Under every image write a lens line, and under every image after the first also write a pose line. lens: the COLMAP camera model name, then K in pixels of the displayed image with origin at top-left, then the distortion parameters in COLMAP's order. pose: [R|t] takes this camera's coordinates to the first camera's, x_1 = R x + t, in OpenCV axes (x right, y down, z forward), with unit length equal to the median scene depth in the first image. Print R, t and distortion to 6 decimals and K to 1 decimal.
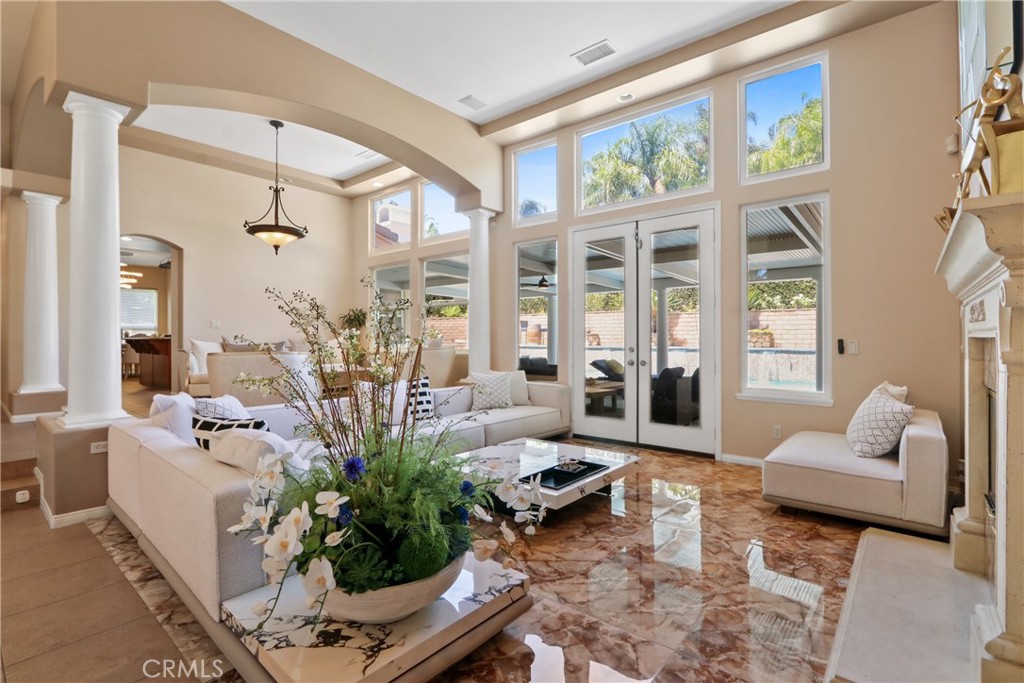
lens RADIAL K [[477.7, 0, 515.5], [0, 477.7, 335.0], [0, 0, 1]] dist [-0.013158, 0.000151]
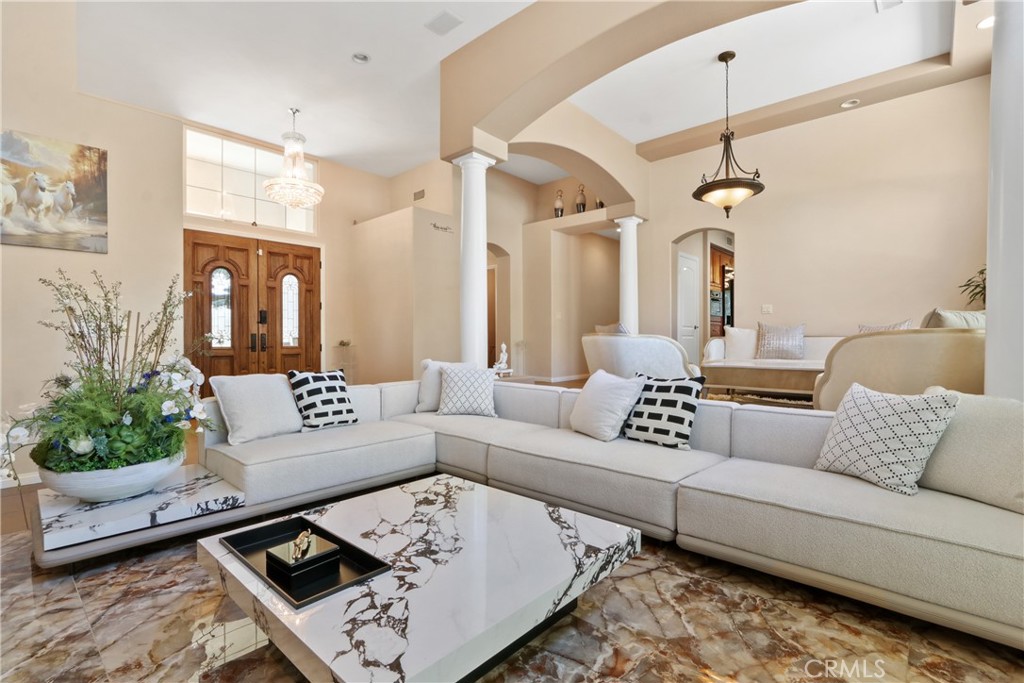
lens RADIAL K [[472.6, 0, 515.9], [0, 472.6, 344.7], [0, 0, 1]] dist [-0.007996, 0.000006]
pose [[-0.033310, 0.018195, -0.999279, 0.329817], [0.003162, 0.999831, 0.018100, 0.032546], [0.999440, -0.002557, -0.033362, 0.690569]]
